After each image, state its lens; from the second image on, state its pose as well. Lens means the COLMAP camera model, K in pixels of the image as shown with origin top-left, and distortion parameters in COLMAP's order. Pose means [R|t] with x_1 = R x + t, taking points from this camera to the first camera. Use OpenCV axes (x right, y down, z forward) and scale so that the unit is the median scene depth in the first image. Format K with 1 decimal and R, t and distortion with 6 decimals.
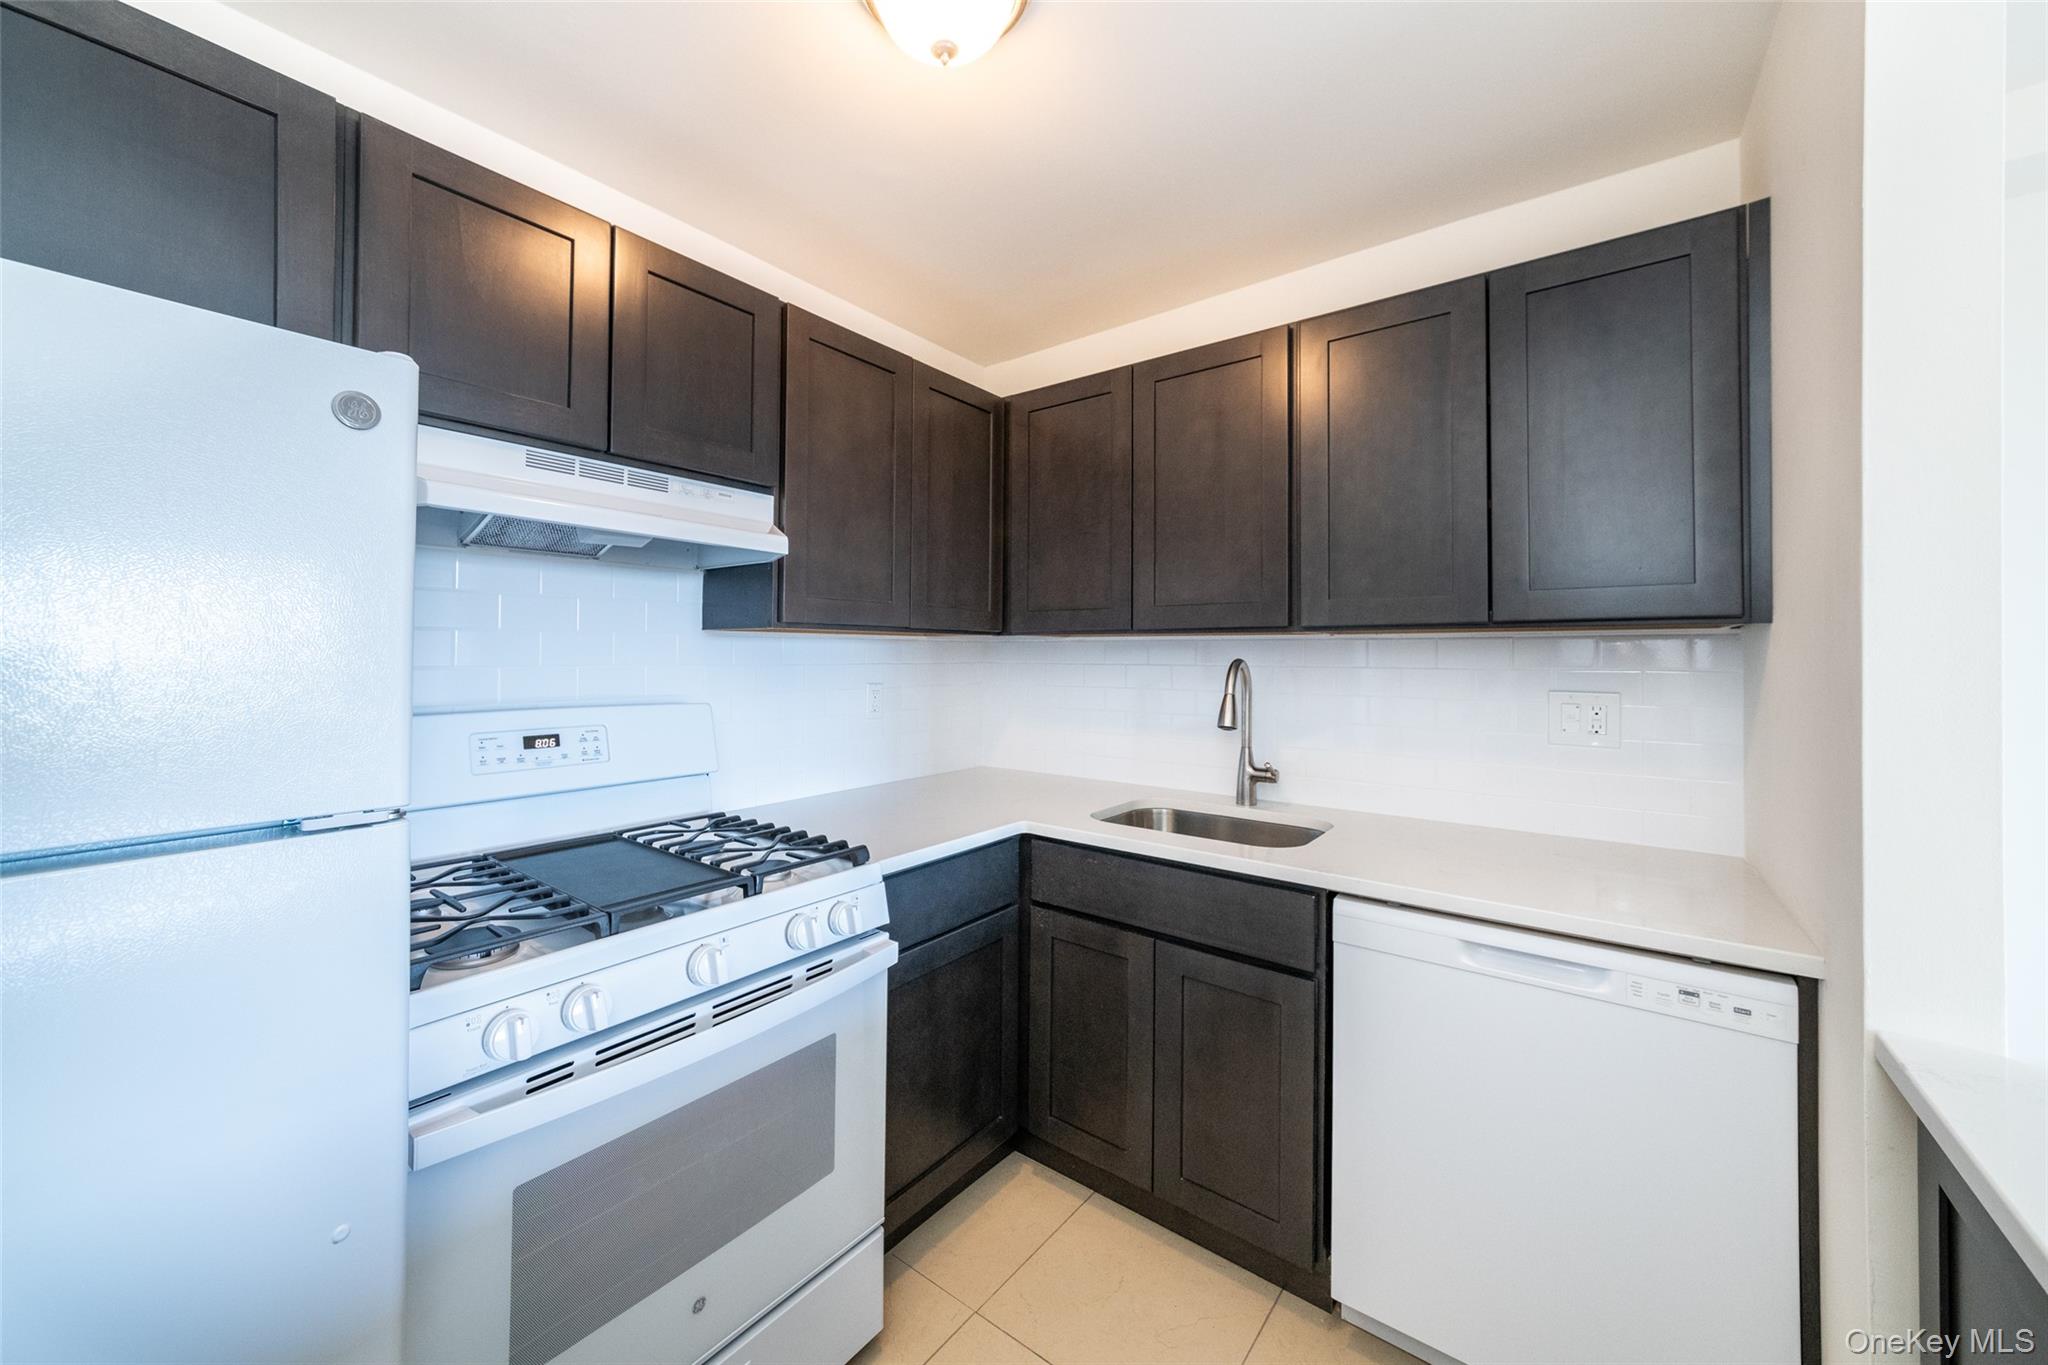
lens RADIAL K [[753.1, 0, 1027.9], [0, 753.1, 649.1], [0, 0, 1]] dist [-0.001242, -0.000160]
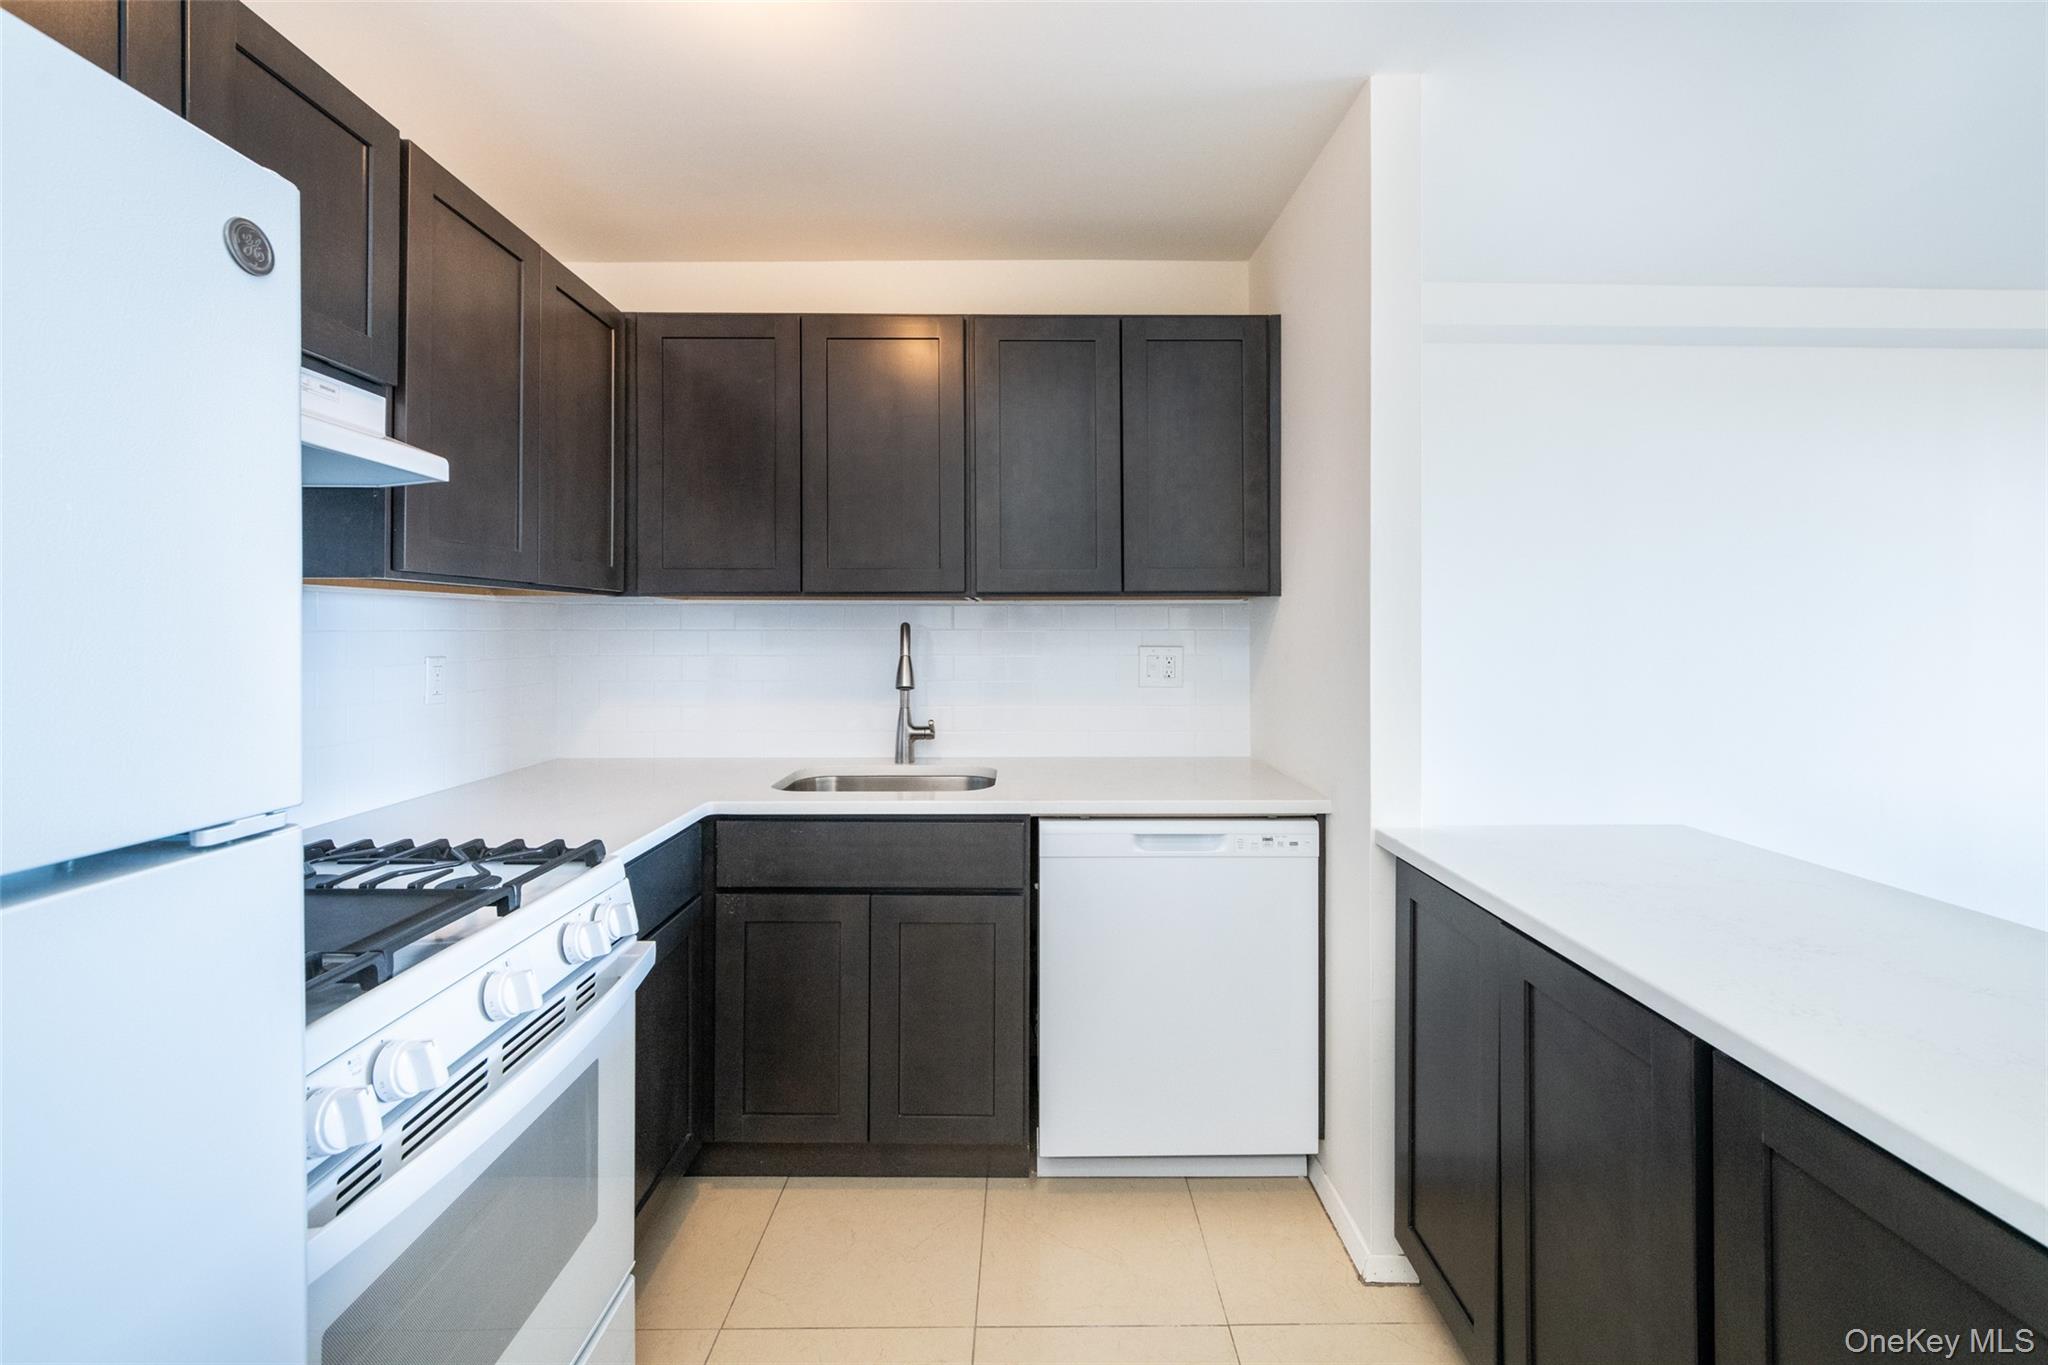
lens RADIAL K [[841.4, 0, 1023.7], [0, 841.4, 631.0], [0, 0, 1]] dist [0.000230, -0.000089]
pose [[0.795908, -0.004638, 0.605400, -0.377895], [-0.002173, 0.999942, 0.010518, 0.015360], [-0.605414, -0.009687, 0.795852, -0.033620]]
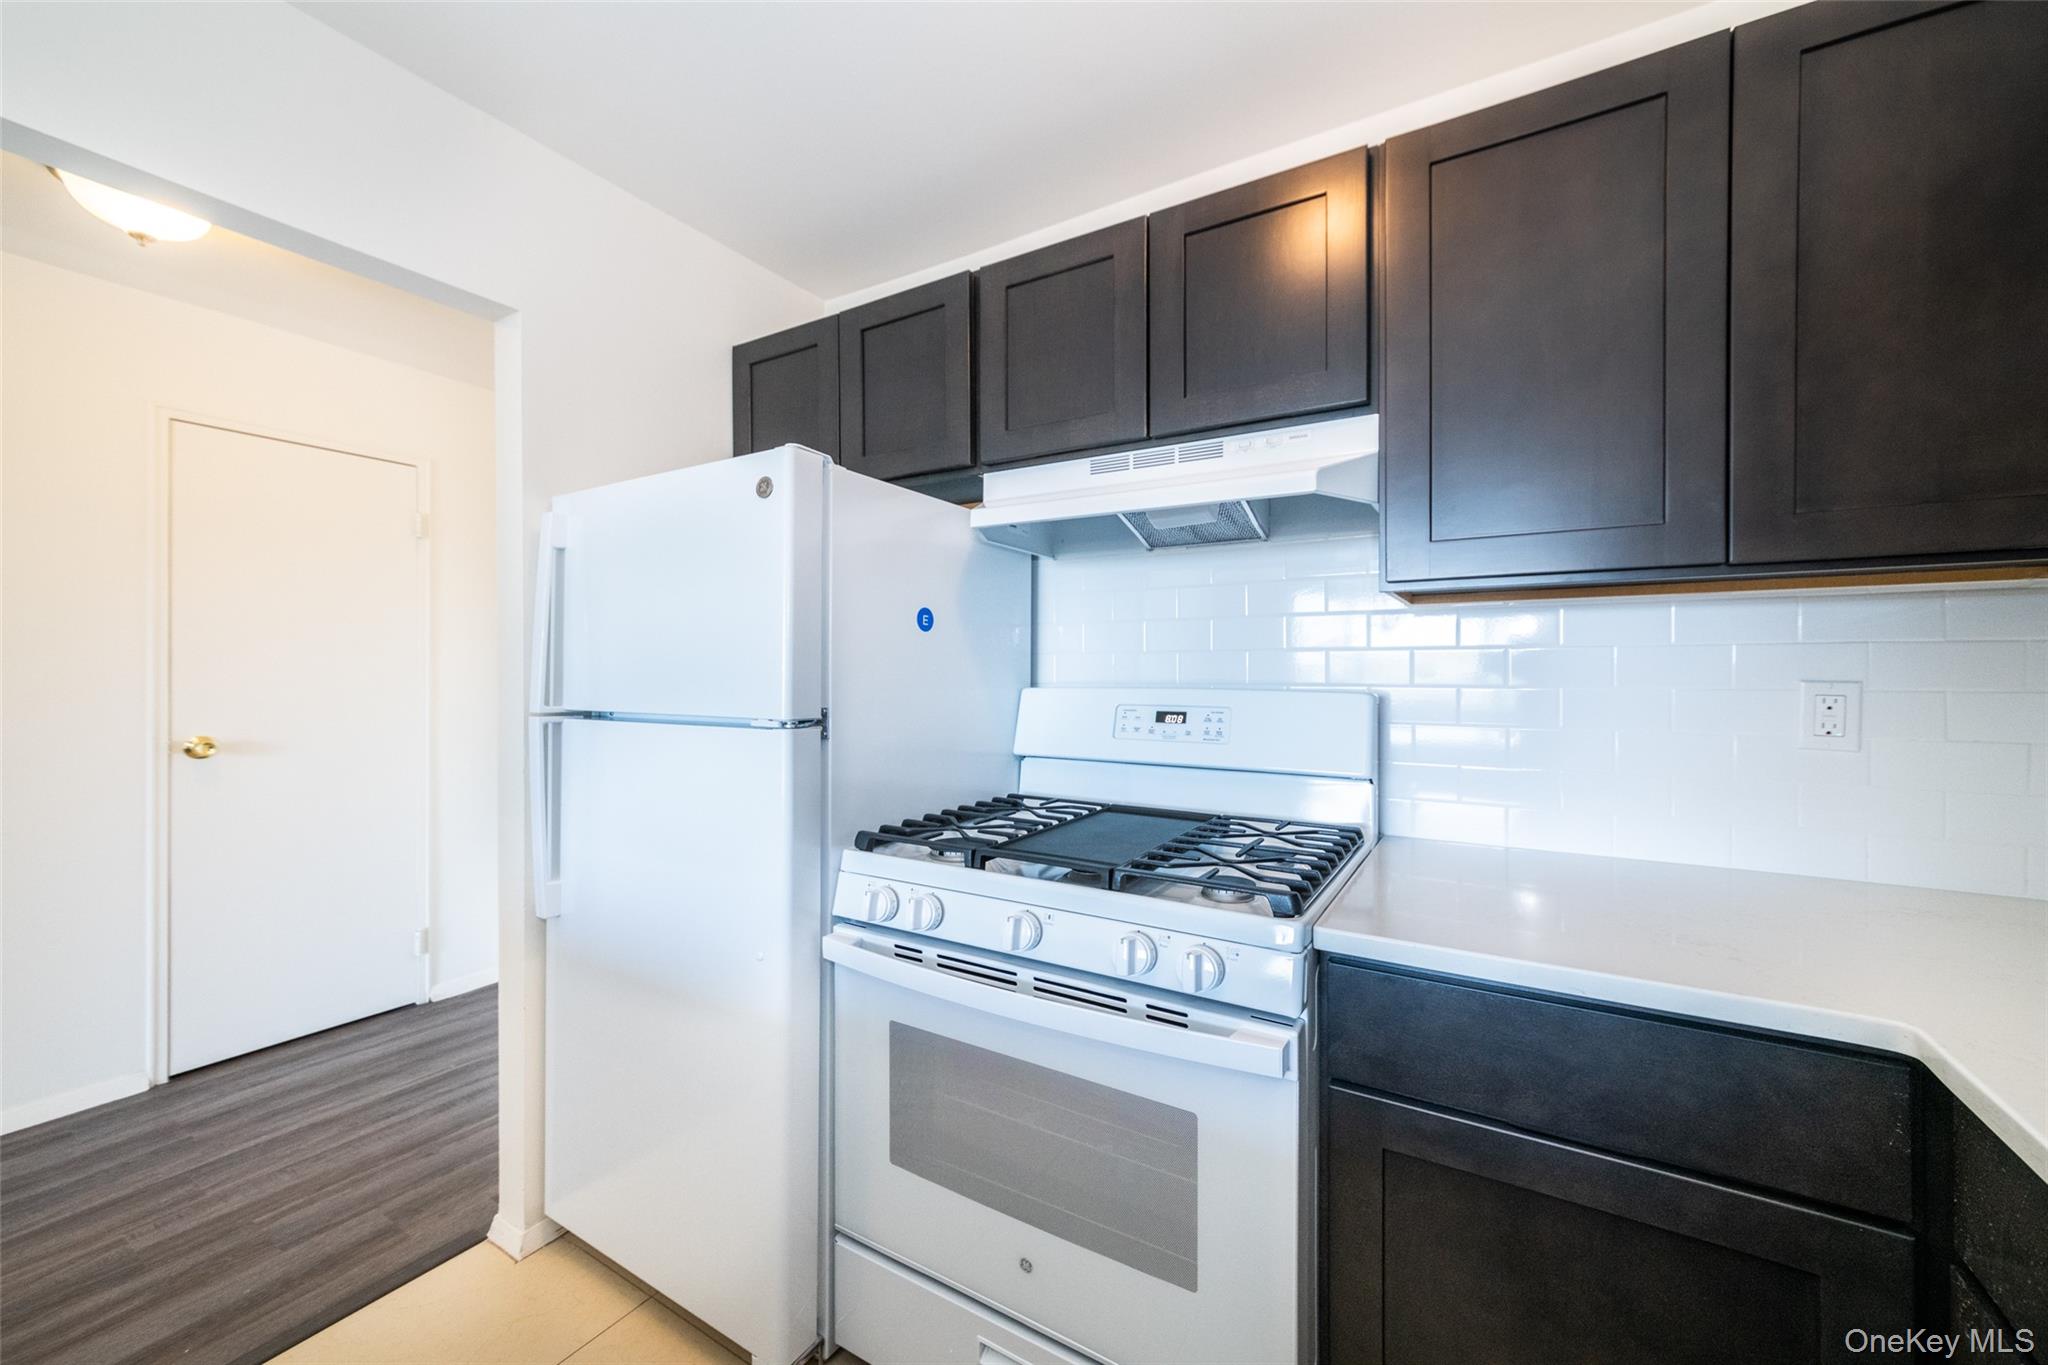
lens RADIAL K [[773.6, 0, 1050.2], [0, 773.6, 675.5], [0, 0, 1]] dist [0.000170, -0.000031]
pose [[0.108586, -0.002554, -0.994084, 0.434574], [0.013118, 0.999913, -0.001136, 0.057932], [0.994000, -0.012917, 0.108610, 0.669417]]
